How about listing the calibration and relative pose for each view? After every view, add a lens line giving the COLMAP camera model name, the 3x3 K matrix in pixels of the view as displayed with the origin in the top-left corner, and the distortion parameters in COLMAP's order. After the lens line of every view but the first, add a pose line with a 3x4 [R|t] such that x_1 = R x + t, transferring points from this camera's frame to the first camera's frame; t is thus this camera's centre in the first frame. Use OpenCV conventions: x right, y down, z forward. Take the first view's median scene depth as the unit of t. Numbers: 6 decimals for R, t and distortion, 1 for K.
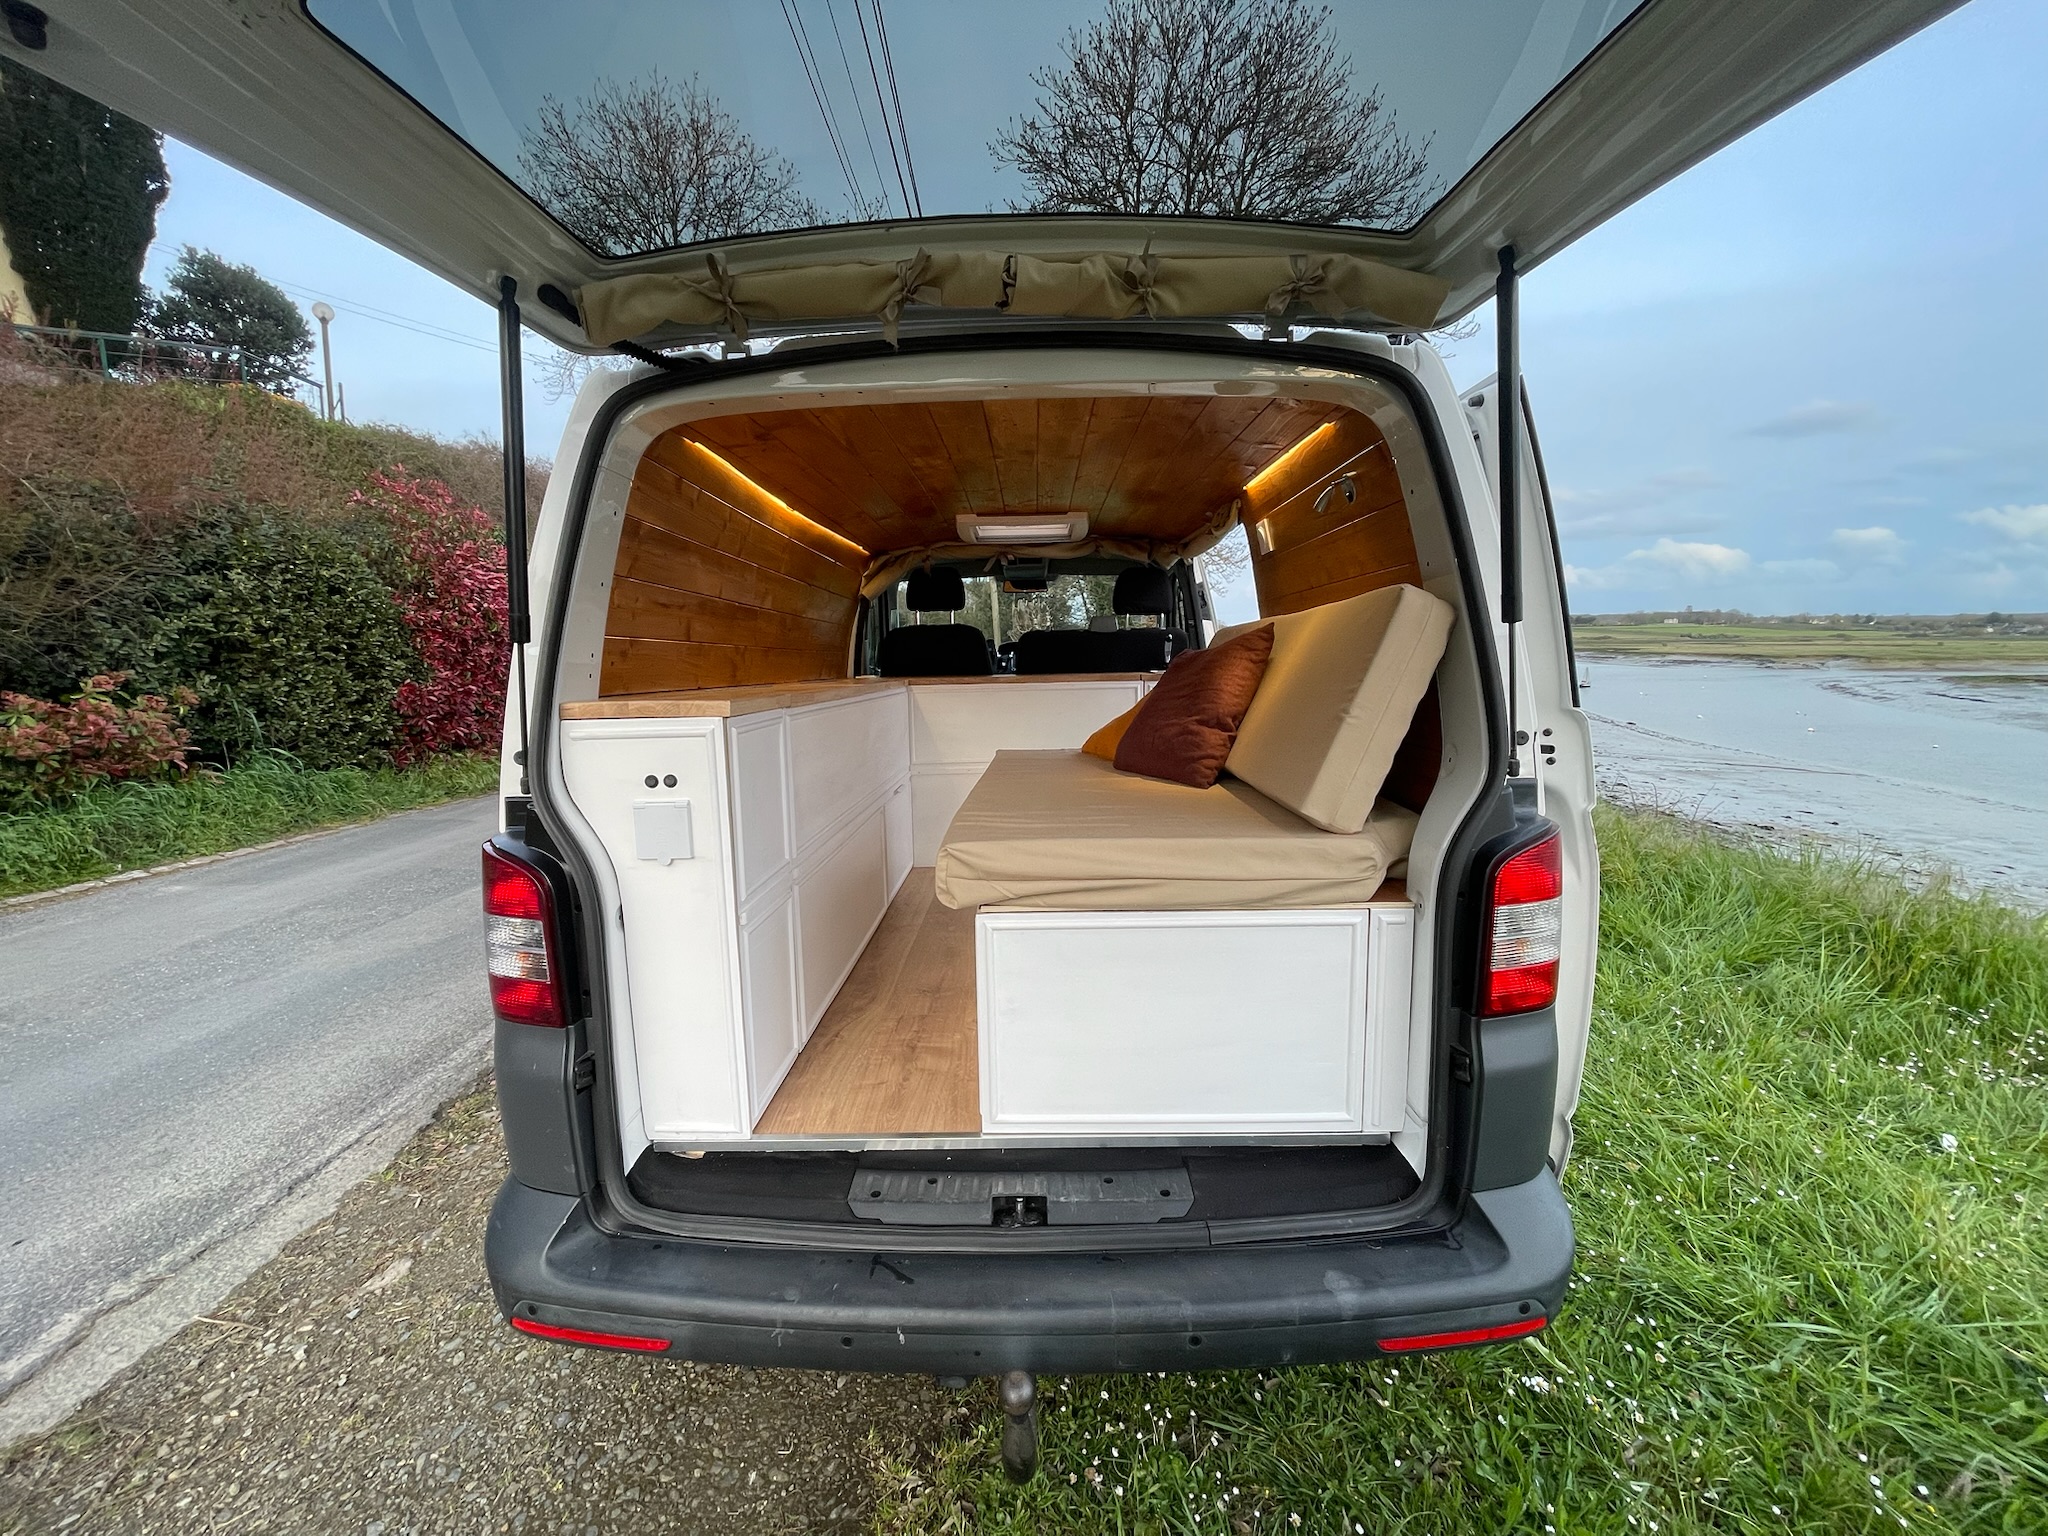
lens RADIAL K [[826.2, 0, 1019.5], [0, 826.2, 763.3], [0, 0, 1]] dist [-0.007098, 0.002277]
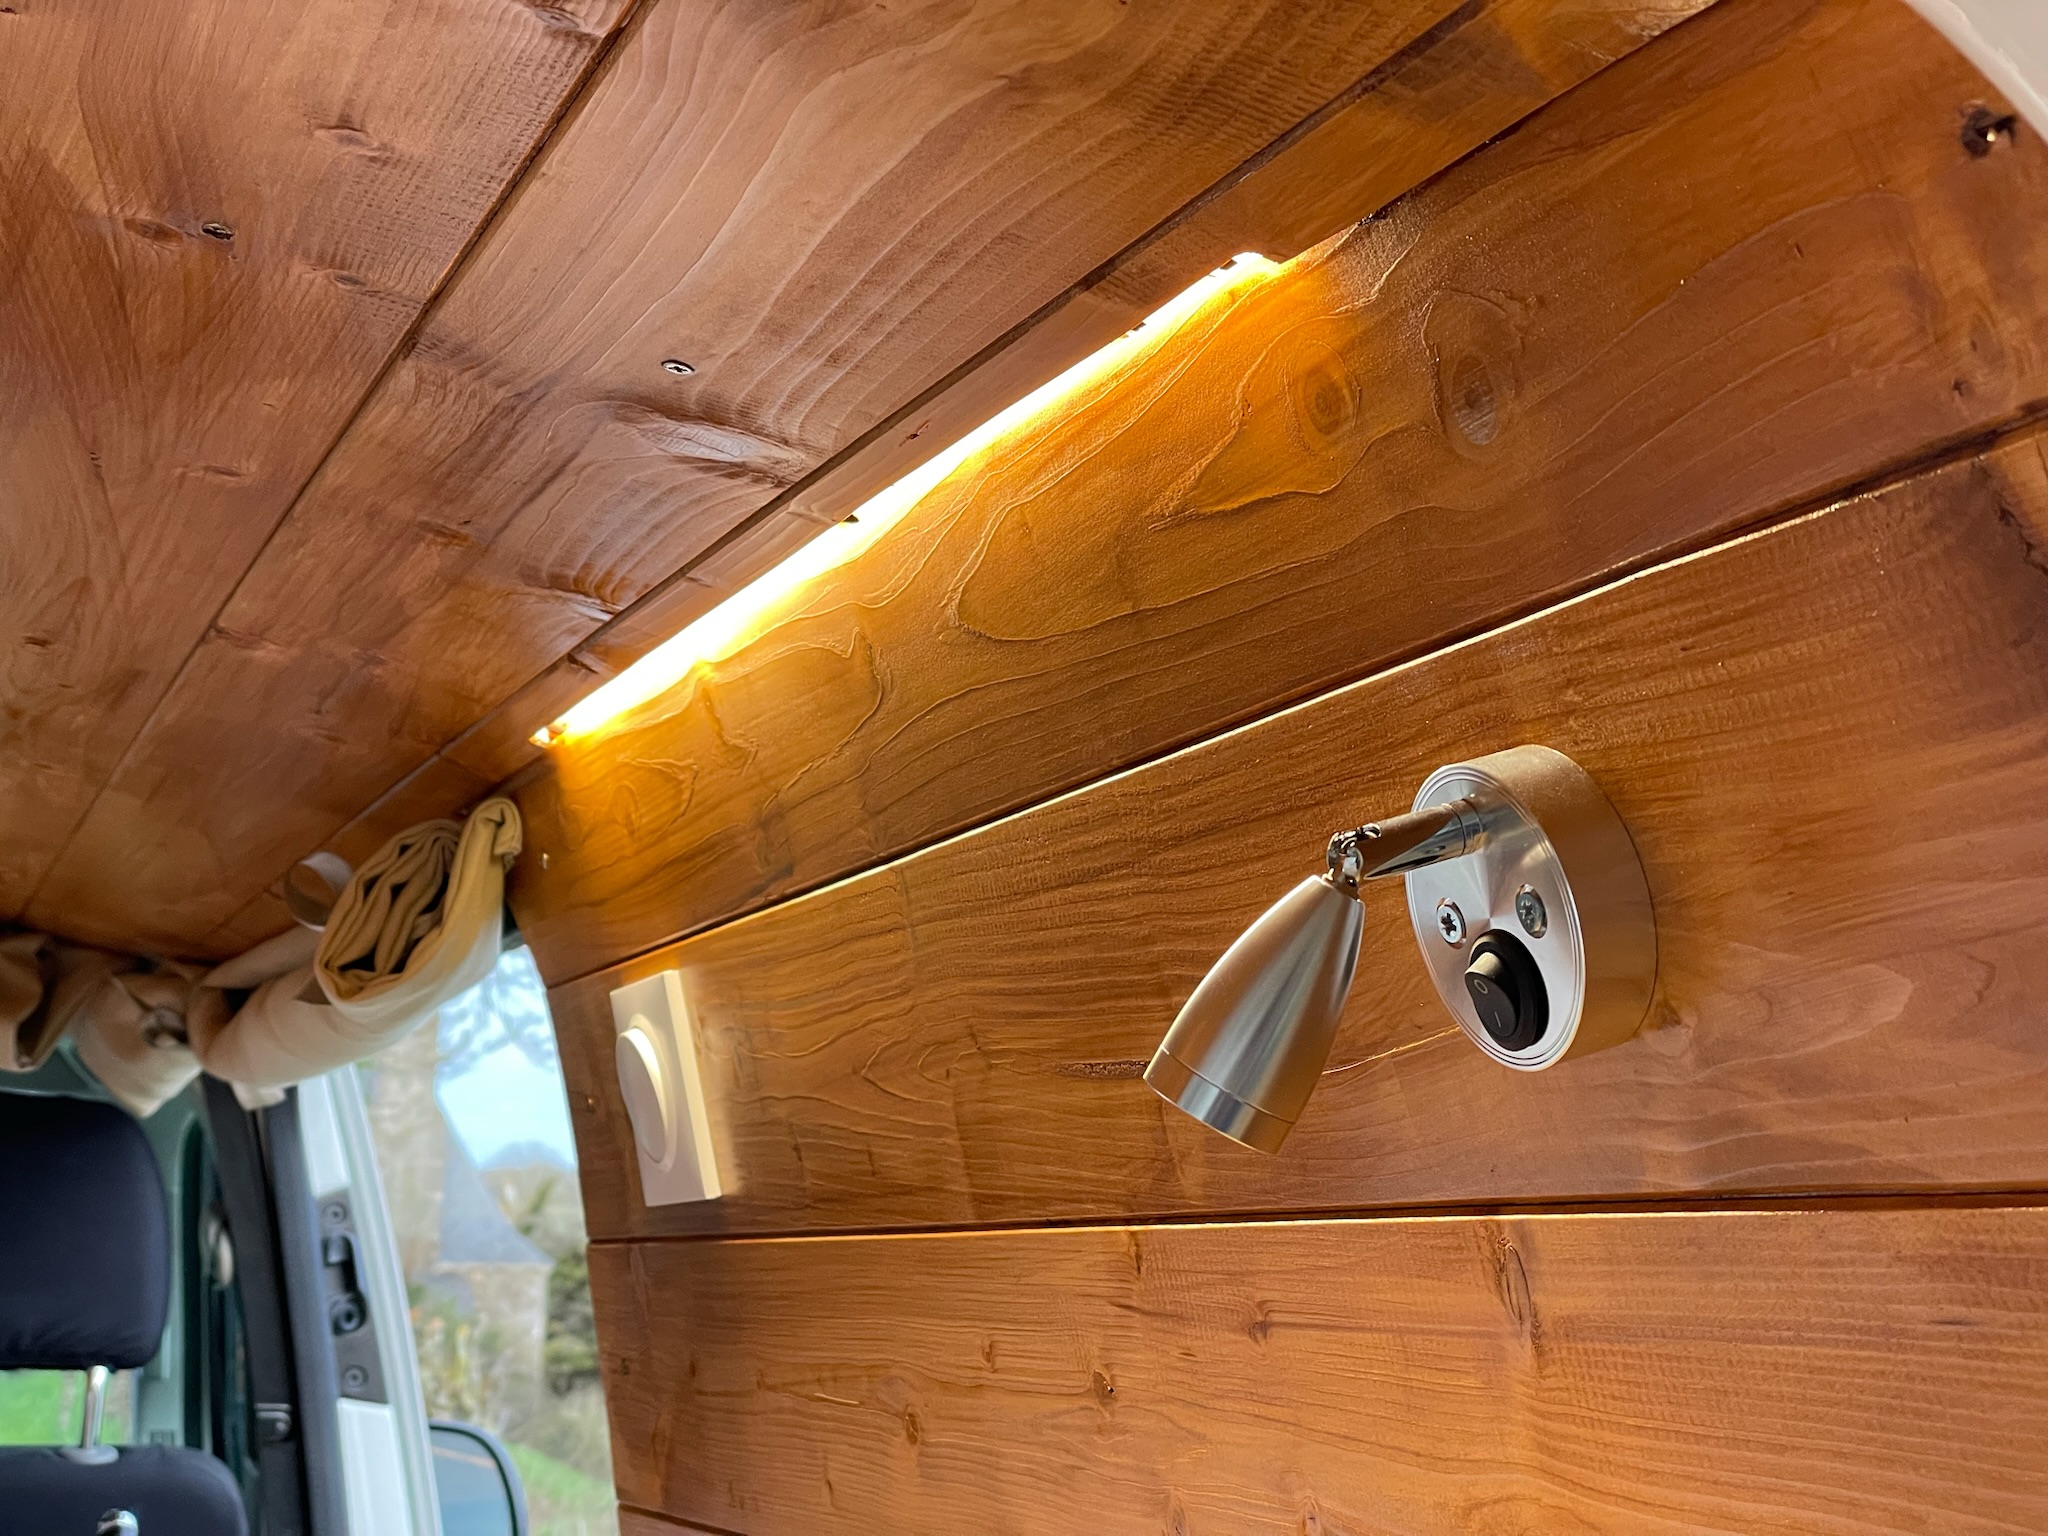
lens RADIAL K [[3063.0, 0, 1021.3], [0, 3063.0, 766.2], [0, 0, 1]] dist [0.120285, 0.000000]
pose [[0.924610, 0.091966, 0.369646, 0.244993], [0.017388, 0.959215, -0.282142, -0.282280], [-0.380517, 0.267299, 0.885301, 0.794207]]
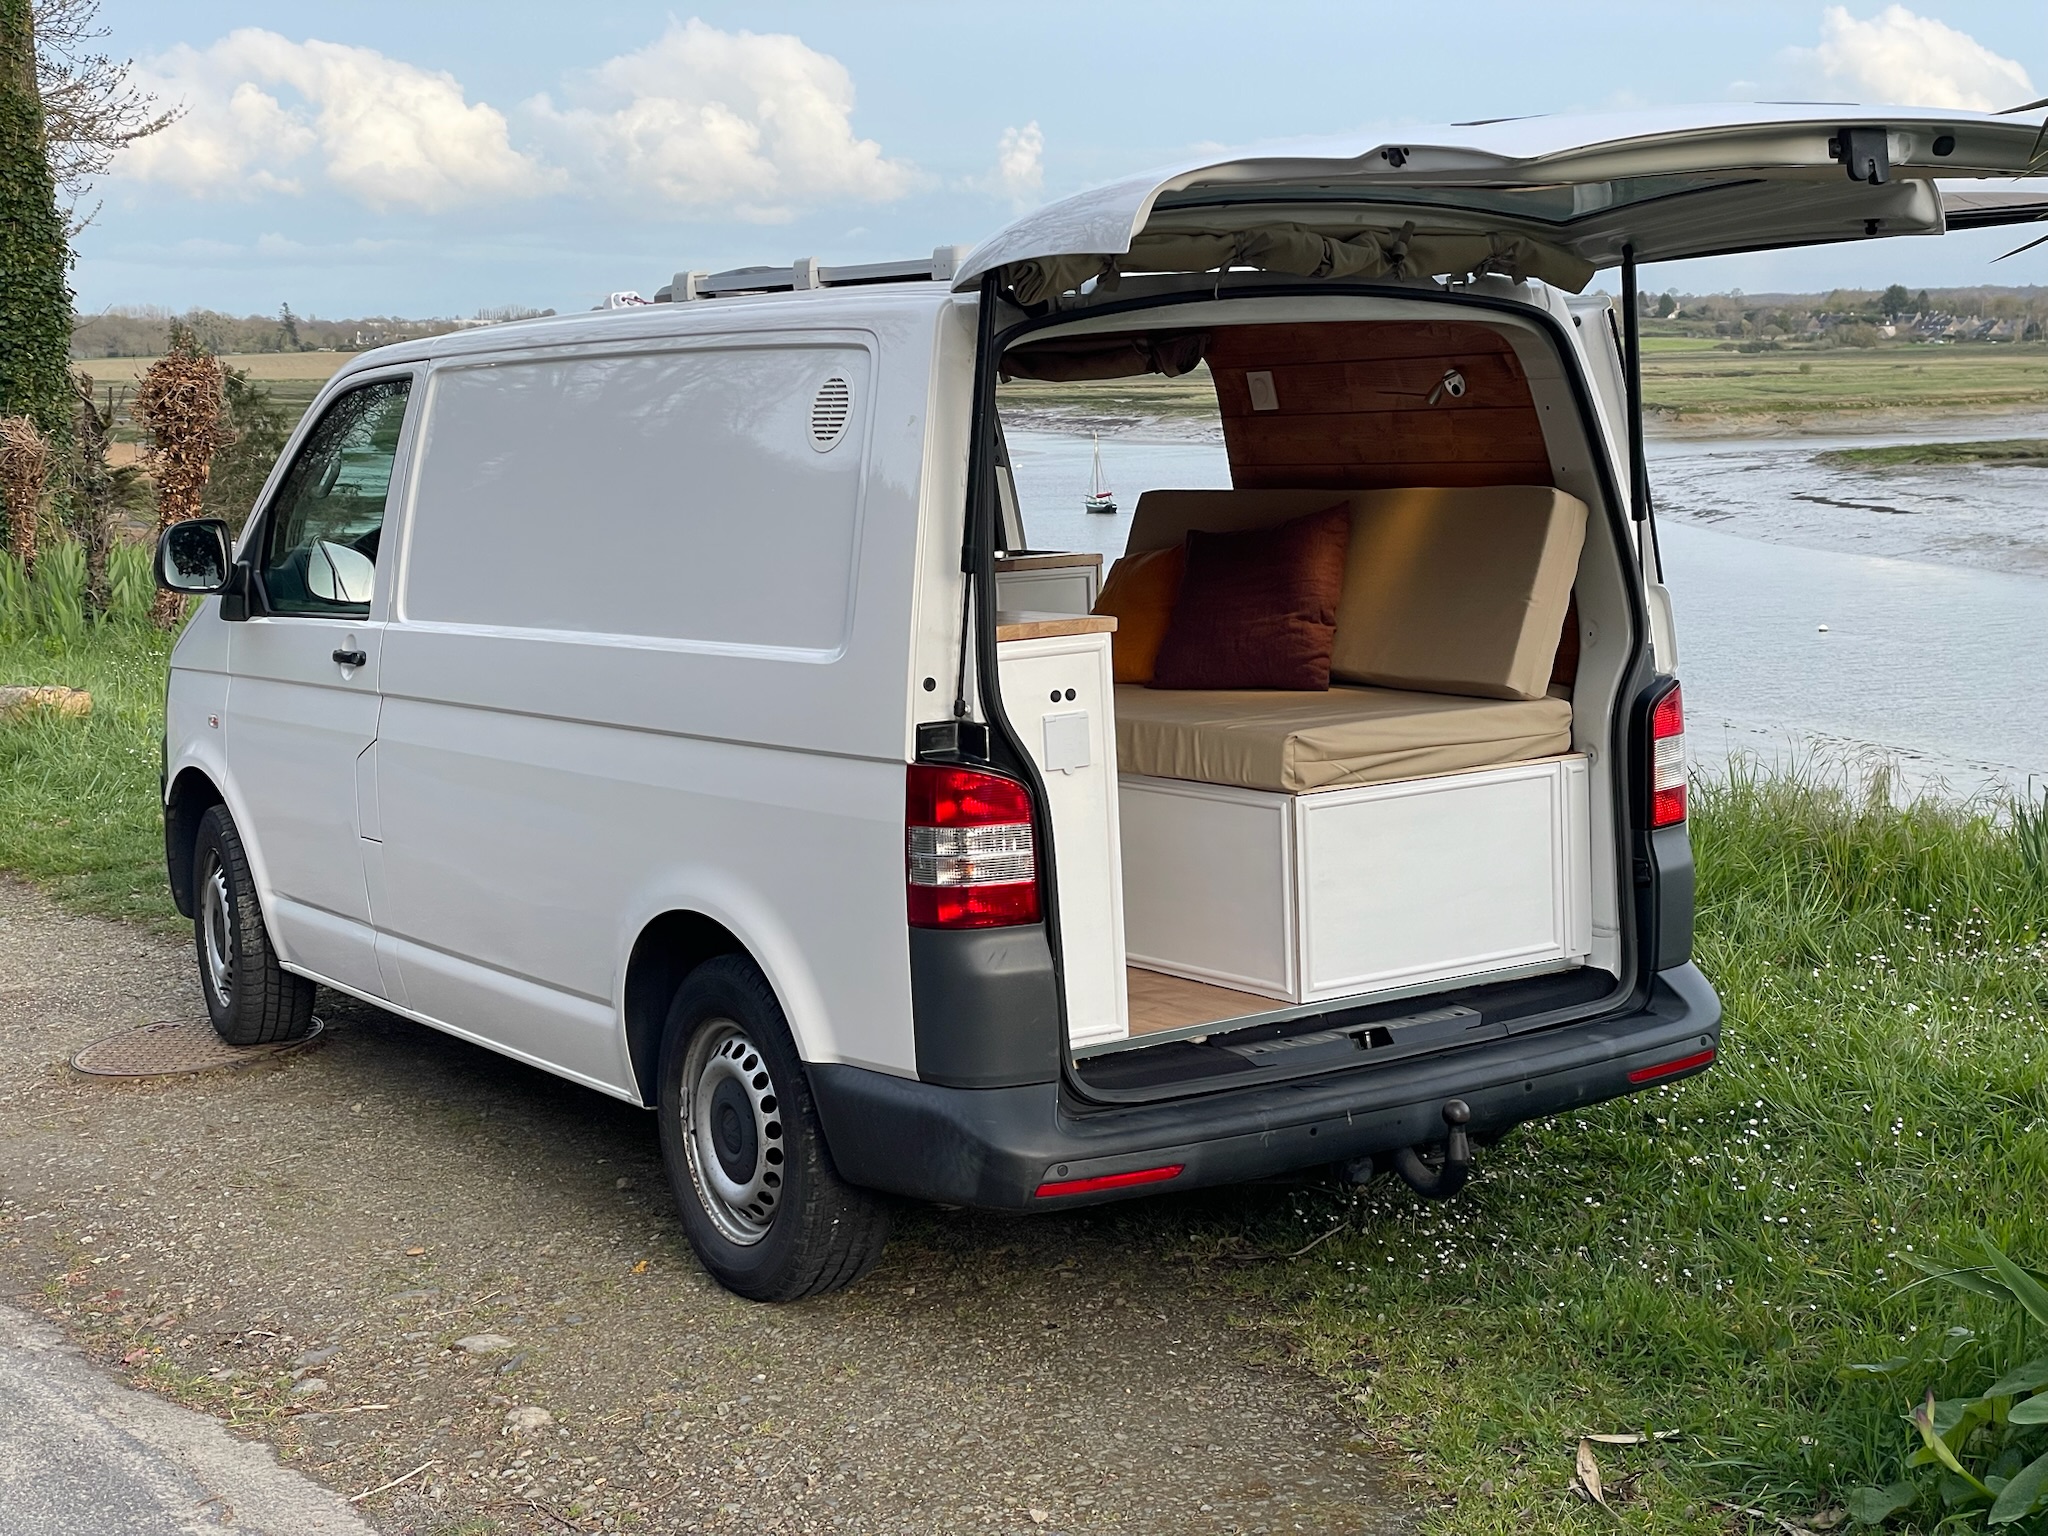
lens RADIAL K [[3063.0, 0, 1013.7], [0, 3063.0, 749.4], [0, 0, 1]] dist [0.120285, 0.000000]
pose [[0.831705, -0.077752, 0.549746, -2.446865], [0.093714, 0.995599, -0.000968, 0.081715], [-0.547251, 0.052324, 0.835331, -2.086118]]
